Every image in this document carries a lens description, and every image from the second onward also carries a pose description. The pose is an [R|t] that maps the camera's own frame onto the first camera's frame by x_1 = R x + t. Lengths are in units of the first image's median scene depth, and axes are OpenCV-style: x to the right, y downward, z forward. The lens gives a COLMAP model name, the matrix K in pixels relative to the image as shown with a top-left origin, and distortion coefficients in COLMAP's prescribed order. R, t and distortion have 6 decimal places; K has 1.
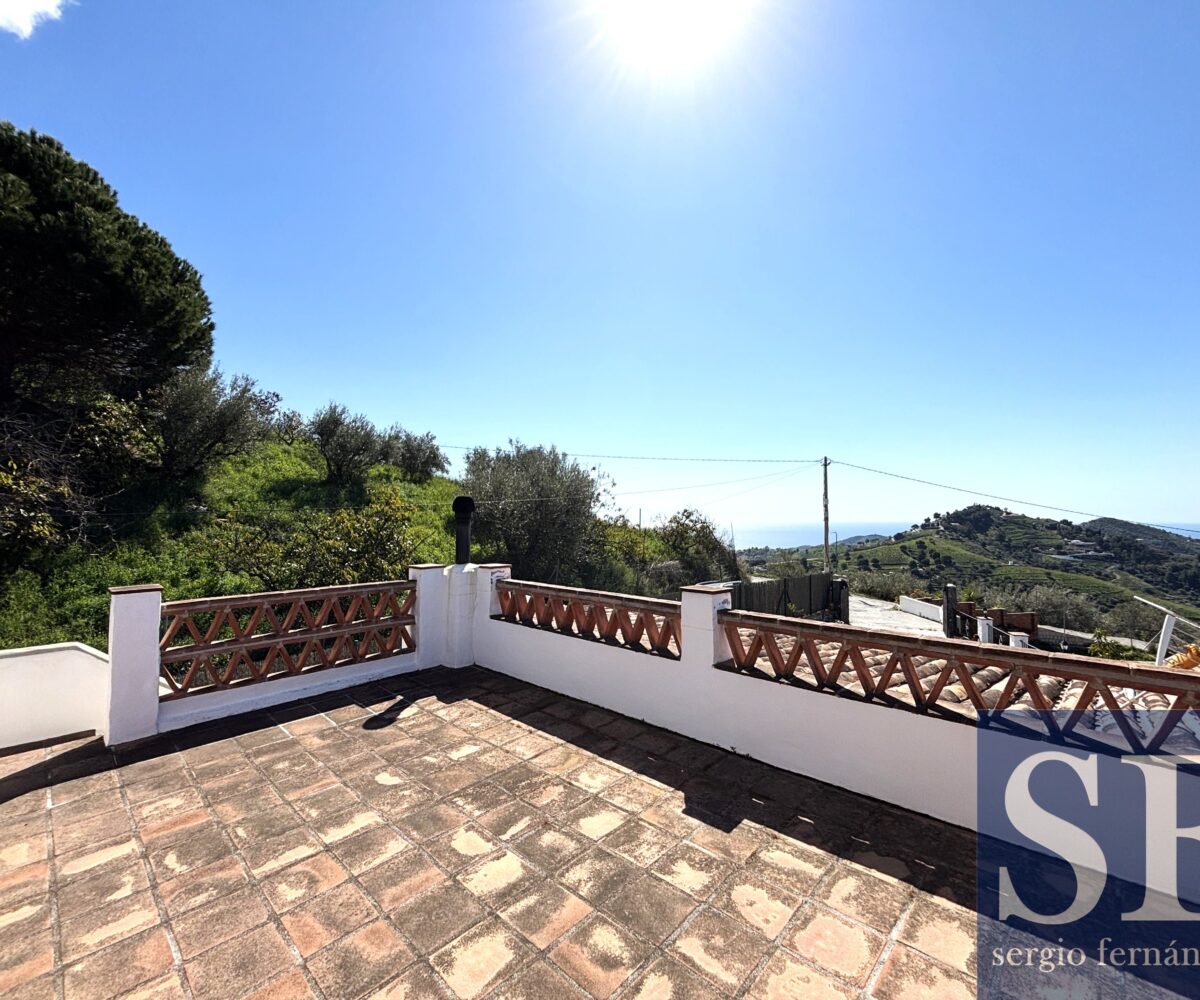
lens RADIAL K [[537.2, 0, 600.0], [0, 537.2, 500.0], [0, 0, 1]] dist [-0.002175, 0.006410]
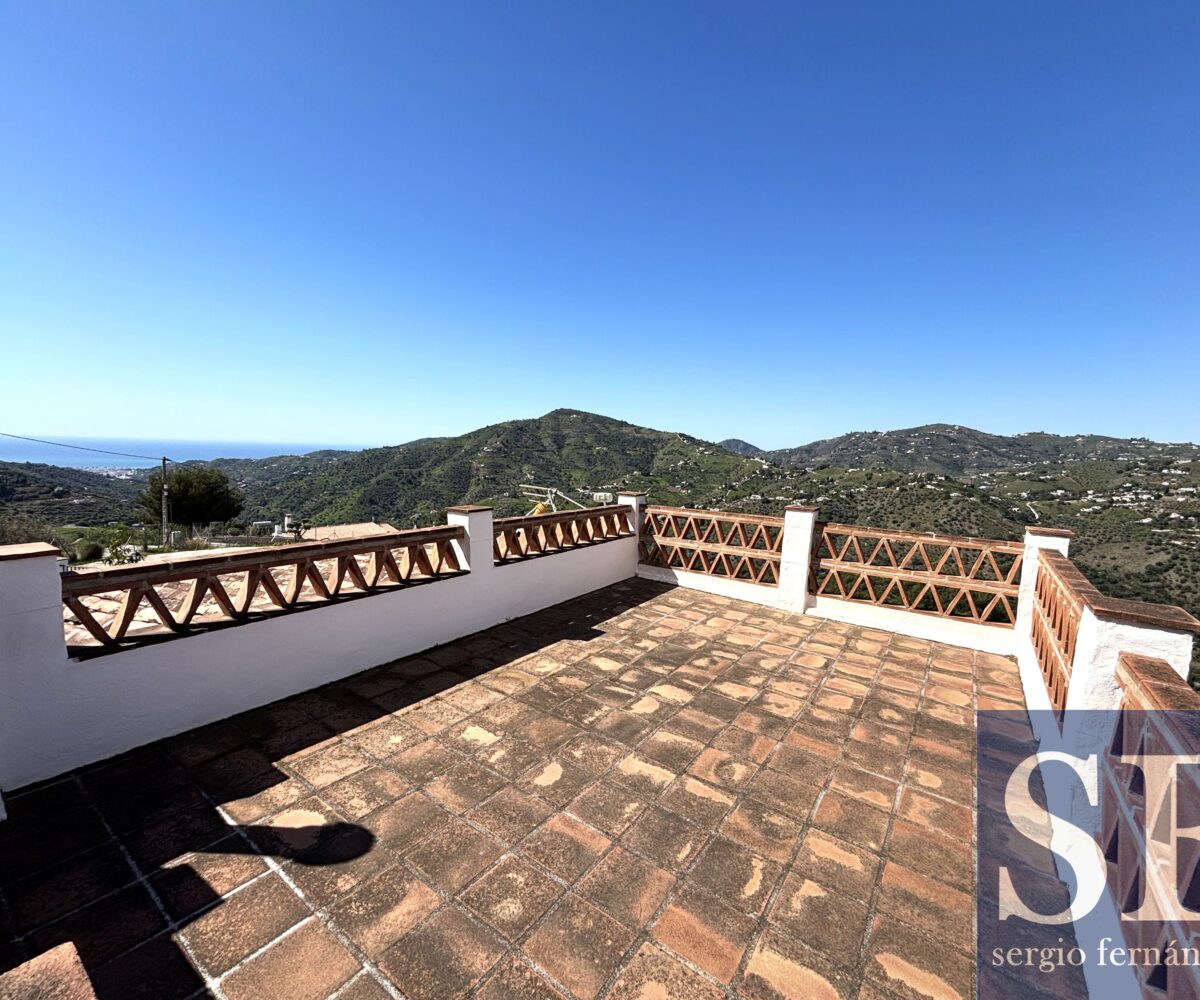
lens RADIAL K [[537.2, 0, 600.0], [0, 537.2, 500.0], [0, 0, 1]] dist [-0.002175, 0.006410]
pose [[-0.144889, -0.101530, 0.984225, -1.214500], [-0.062235, 0.993687, 0.093344, 0.033121], [-0.987489, -0.047728, -0.150293, 1.120273]]
